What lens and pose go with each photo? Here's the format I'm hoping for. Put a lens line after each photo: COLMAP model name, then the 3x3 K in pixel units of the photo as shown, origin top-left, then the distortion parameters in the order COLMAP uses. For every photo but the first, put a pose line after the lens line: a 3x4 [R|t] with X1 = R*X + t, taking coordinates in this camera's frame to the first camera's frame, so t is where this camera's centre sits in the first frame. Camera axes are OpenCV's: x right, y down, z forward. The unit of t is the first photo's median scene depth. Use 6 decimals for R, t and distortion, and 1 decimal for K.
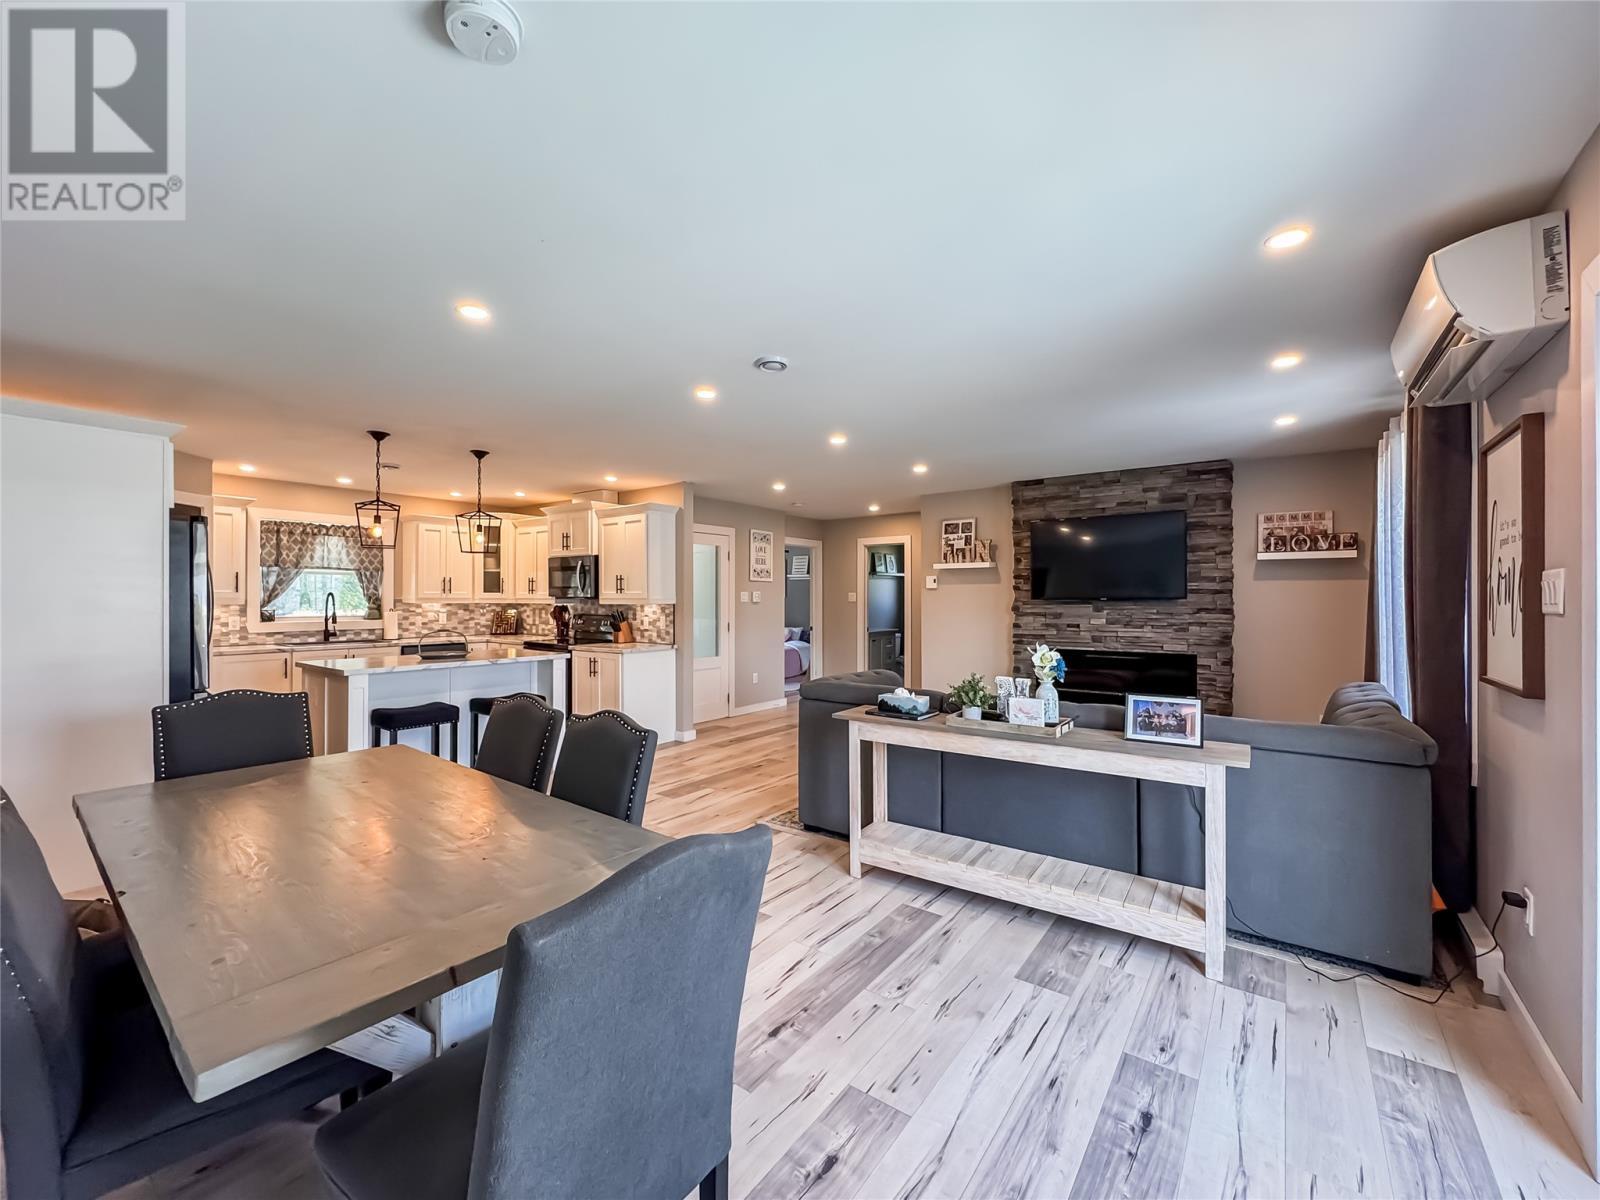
lens RADIAL K [[697.9, 0, 786.2], [0, 697.9, 598.3], [0, 0, 1]] dist [0.000004, 0.000258]
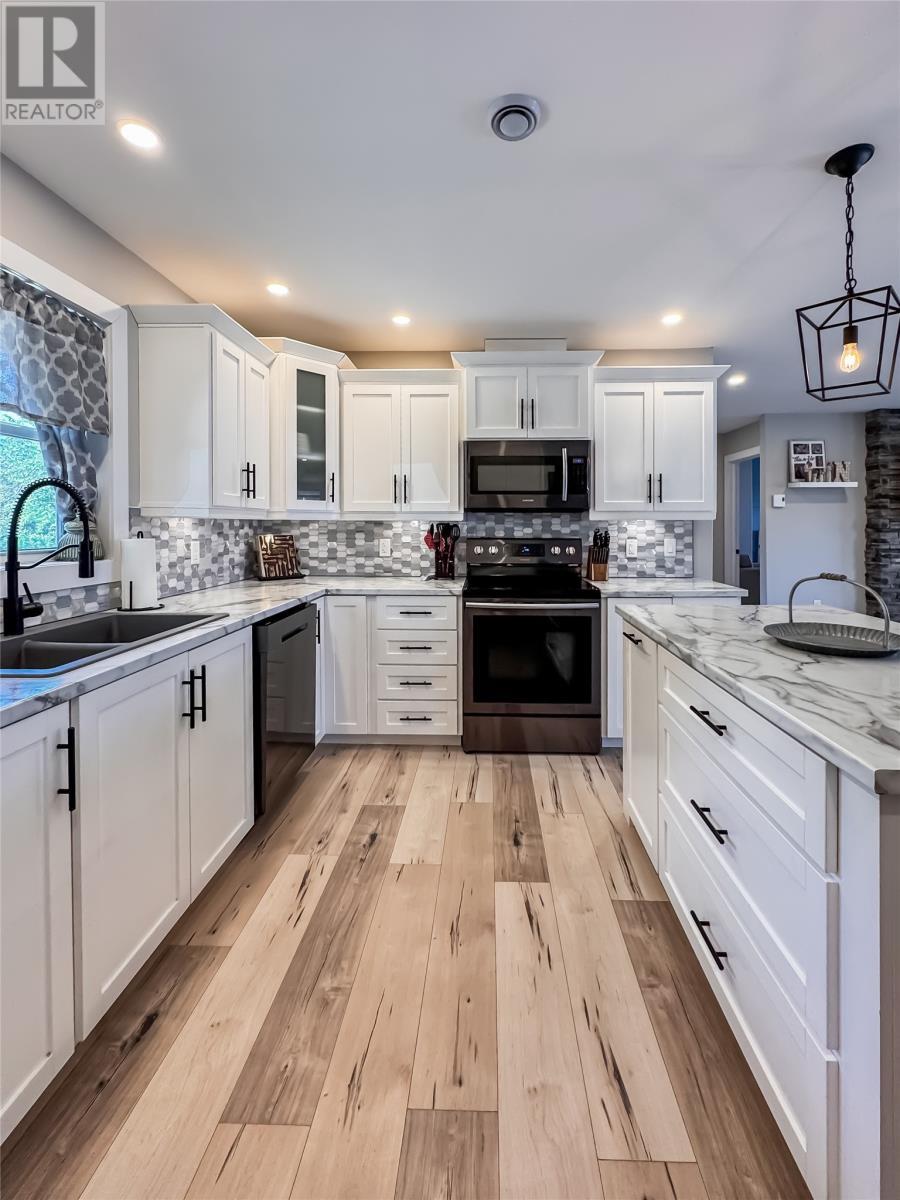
lens RADIAL K [[523.4, 0, 472.5], [0, 523.4, 525.1], [0, 0, 1]] dist [0.000004, 0.000258]
pose [[0.769335, 0.000736, 0.638845, -0.702776], [0.001520, 0.999994, -0.002983, 0.014663], [-0.638843, 0.003266, 0.769330, 0.747572]]
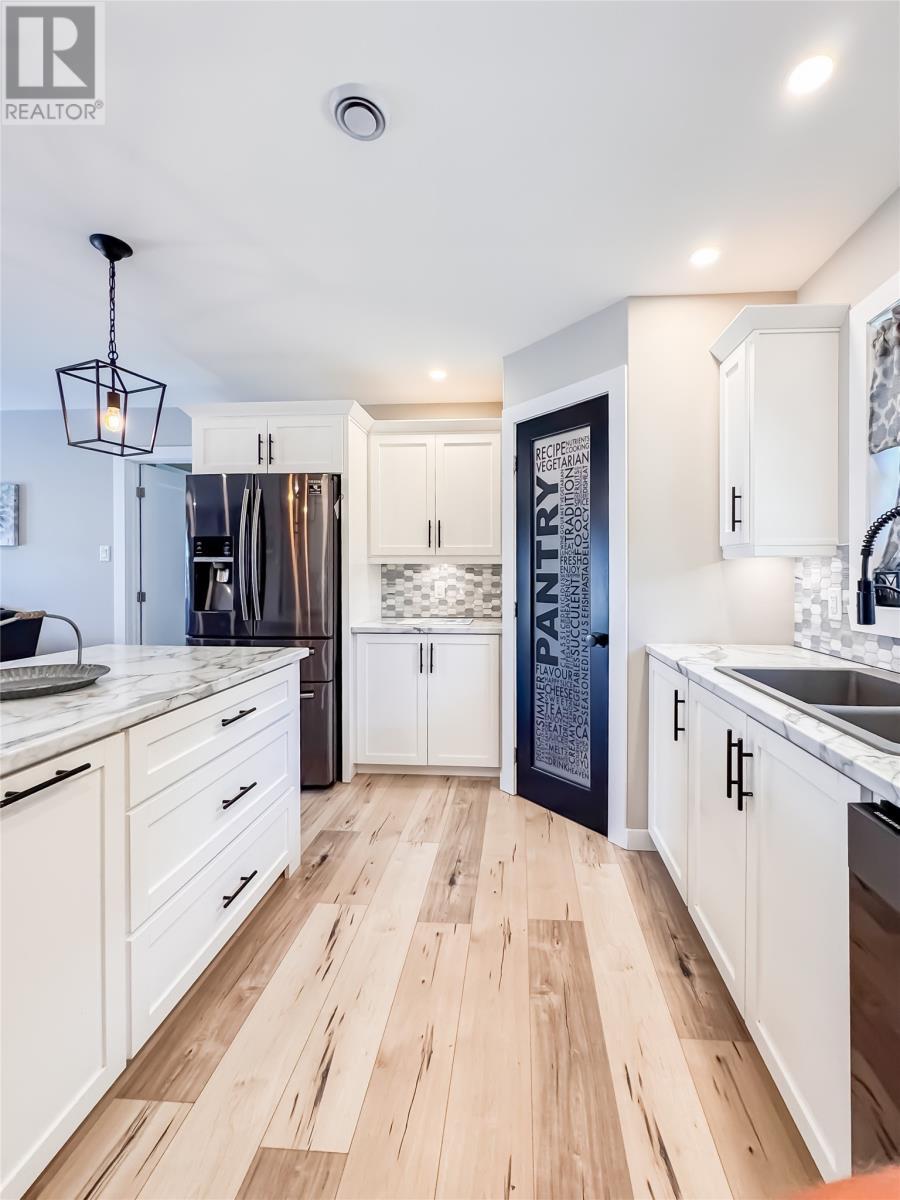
lens RADIAL K [[523.4, 0, 470.7], [0, 523.4, 576.7], [0, 0, 1]] dist [0.000004, 0.000258]
pose [[-0.809096, 0.002090, -0.587673, -0.430929], [-0.003657, 0.999956, 0.008591, 0.017811], [0.587665, 0.009100, -0.809053, 1.138427]]
